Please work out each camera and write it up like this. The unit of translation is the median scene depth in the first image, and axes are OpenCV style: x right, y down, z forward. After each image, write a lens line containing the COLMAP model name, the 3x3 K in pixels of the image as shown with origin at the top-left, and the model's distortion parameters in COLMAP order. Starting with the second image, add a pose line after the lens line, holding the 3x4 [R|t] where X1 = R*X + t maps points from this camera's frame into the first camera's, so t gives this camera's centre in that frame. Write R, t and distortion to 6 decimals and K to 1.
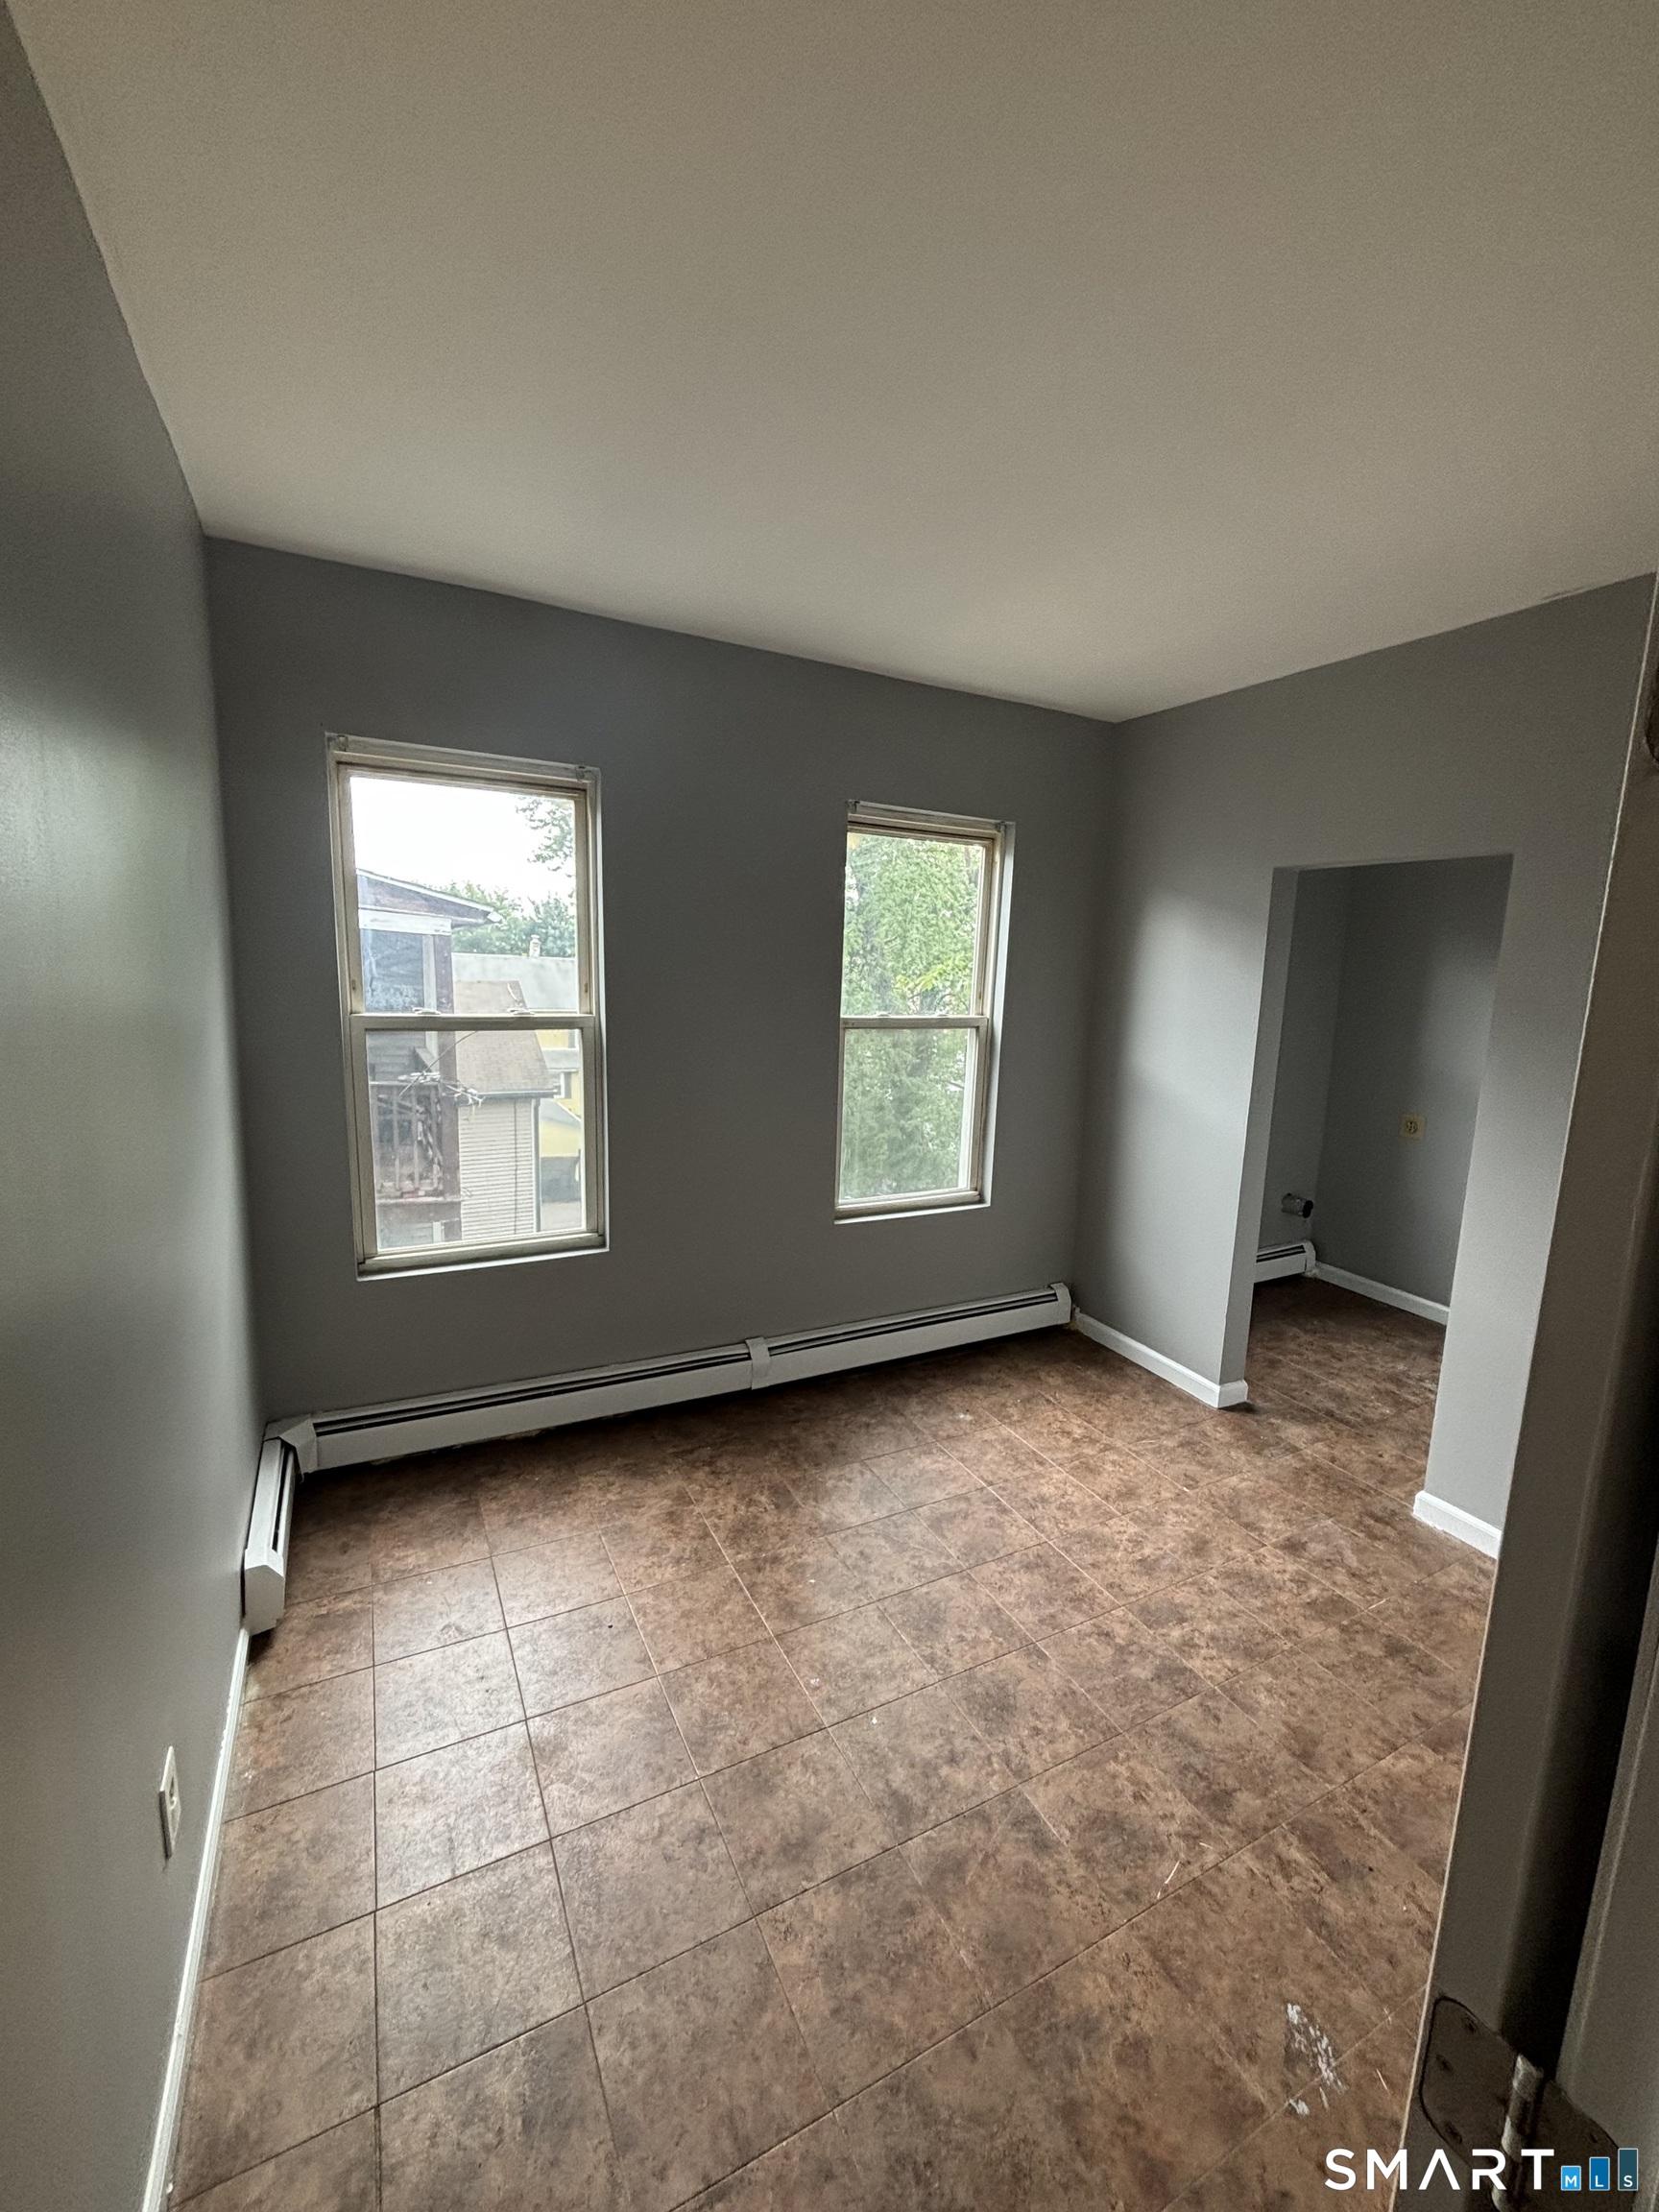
lens RADIAL K [[894.8, 0, 829.5], [0, 894.8, 1106.0], [0, 0, 1]] dist [-0.047233, -0.000008]
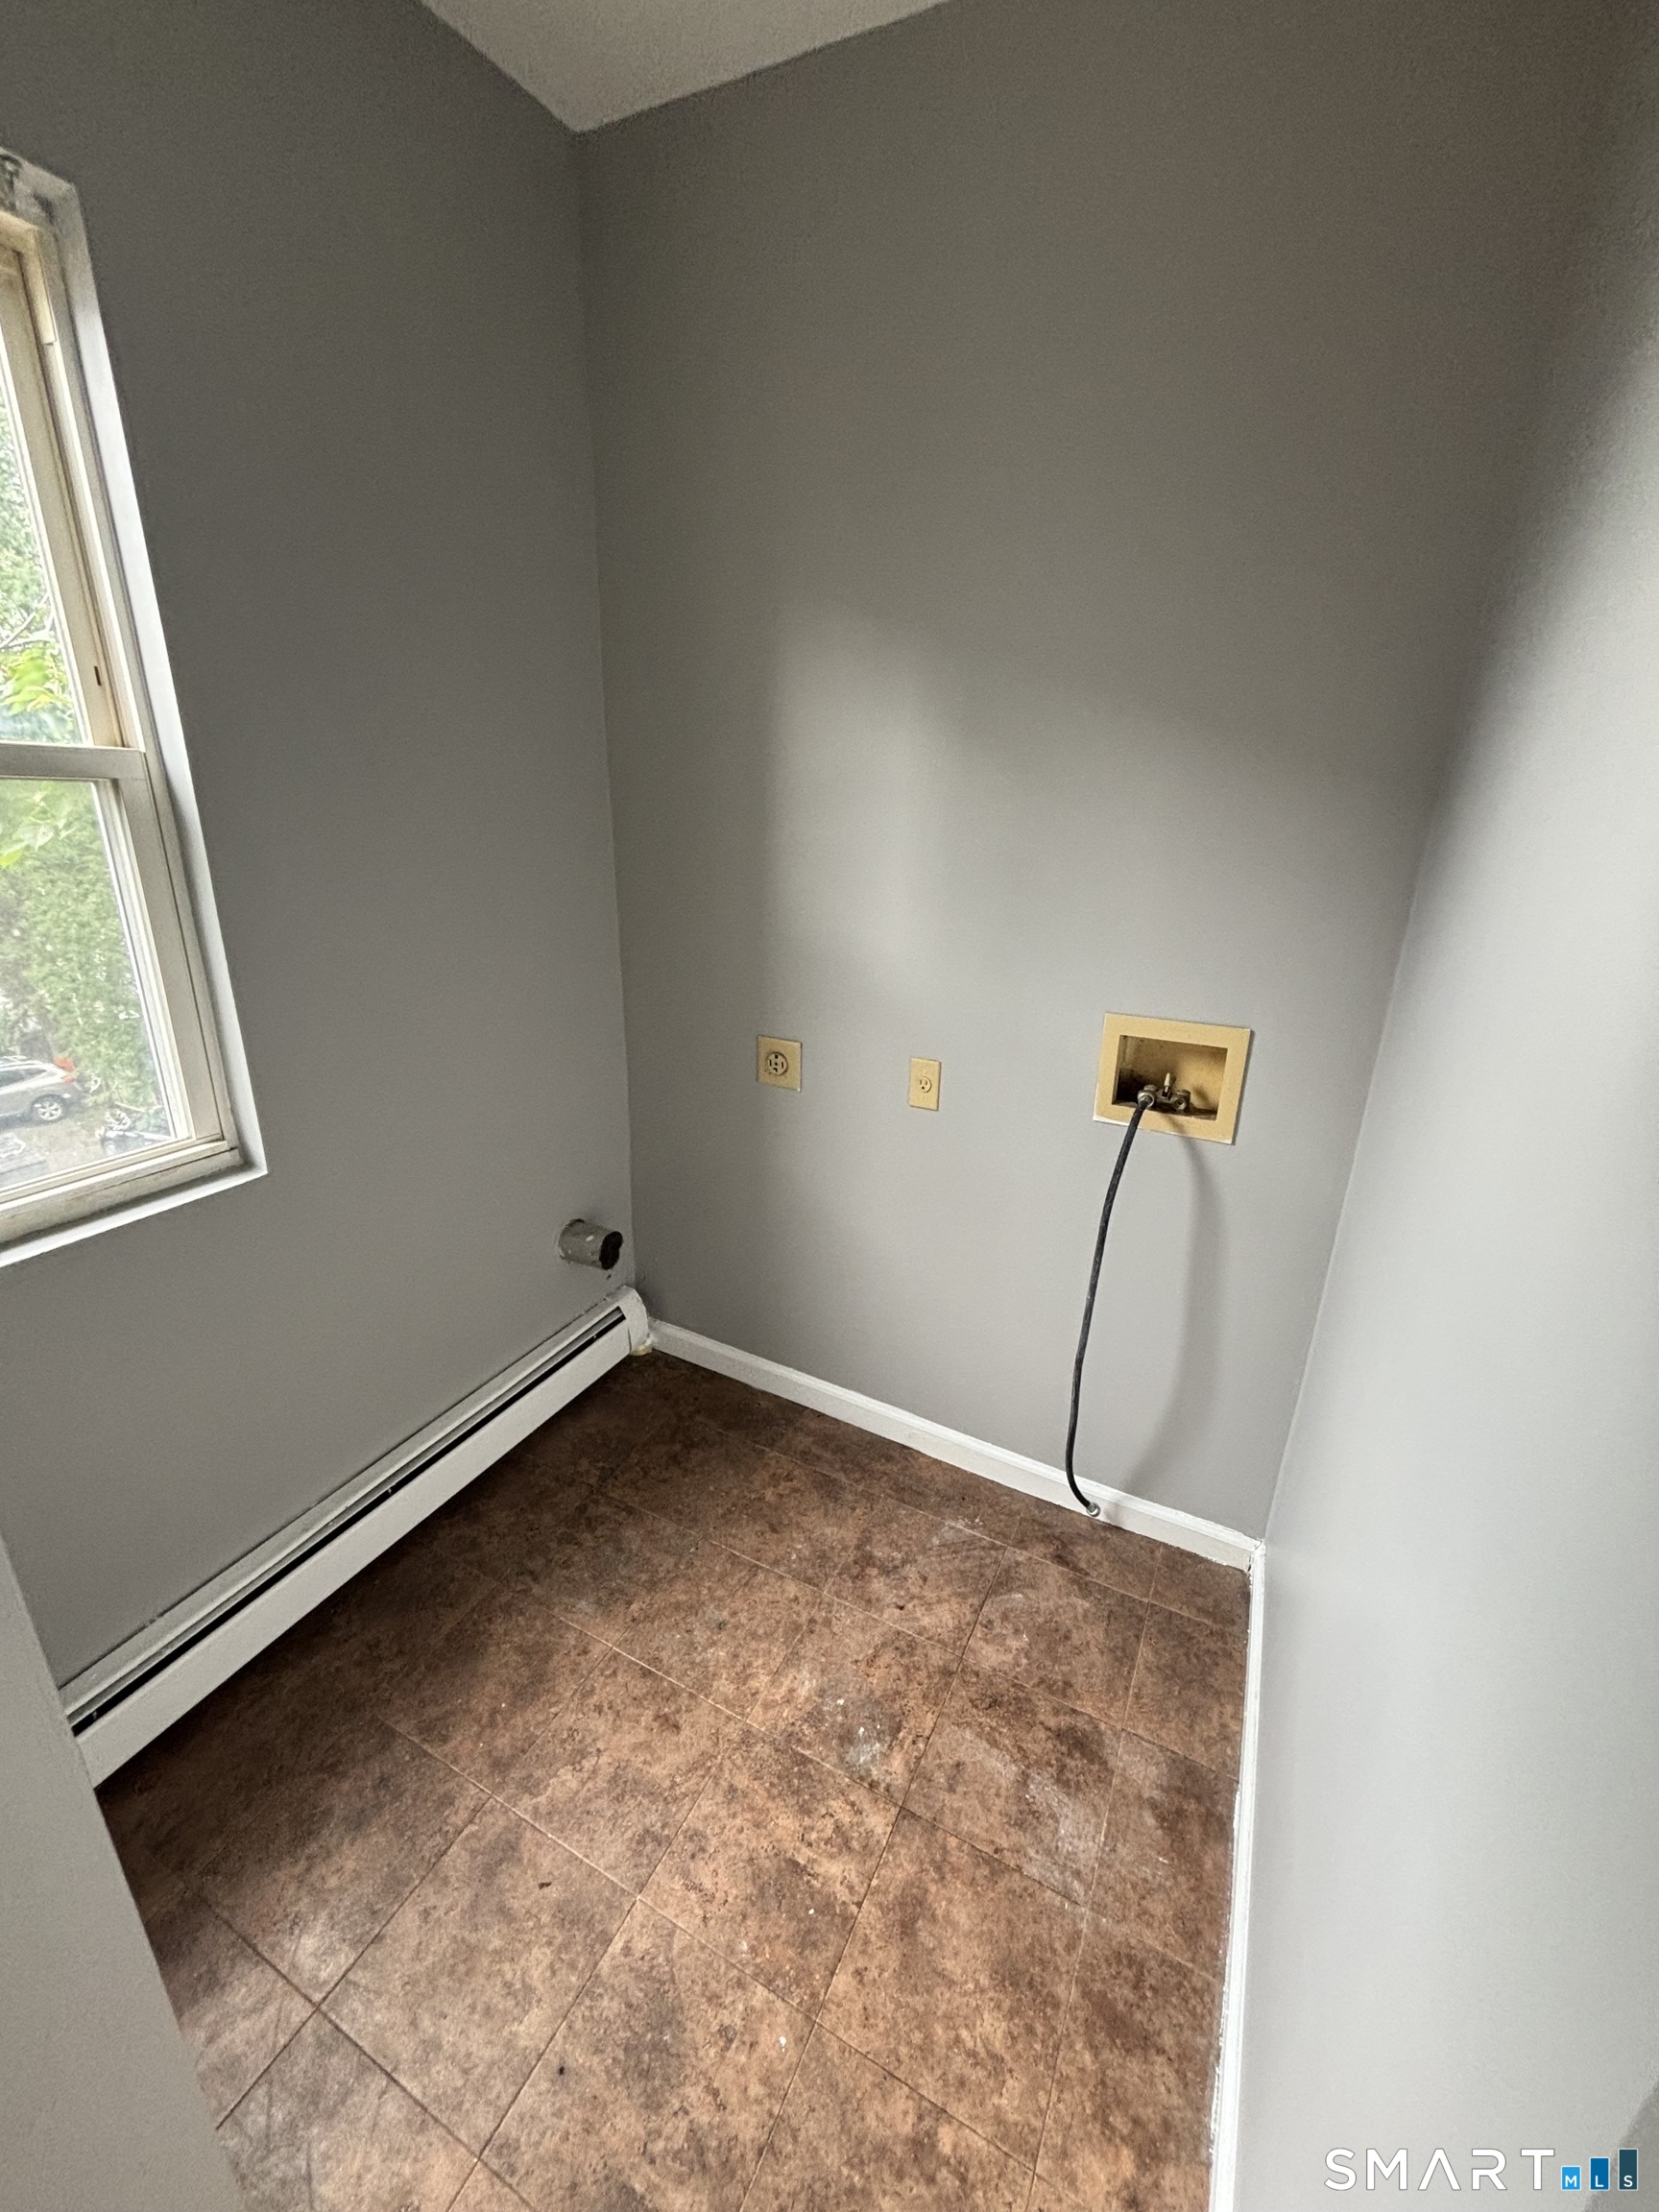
lens RADIAL K [[894.8, 0, 829.5], [0, 894.8, 1106.0], [0, 0, 1]] dist [-0.047233, -0.000008]
pose [[0.814236, -0.202418, 0.544101, 0.412211], [0.087837, 0.969409, 0.229196, -0.064621], [-0.573850, -0.138827, 0.807108, 0.578523]]
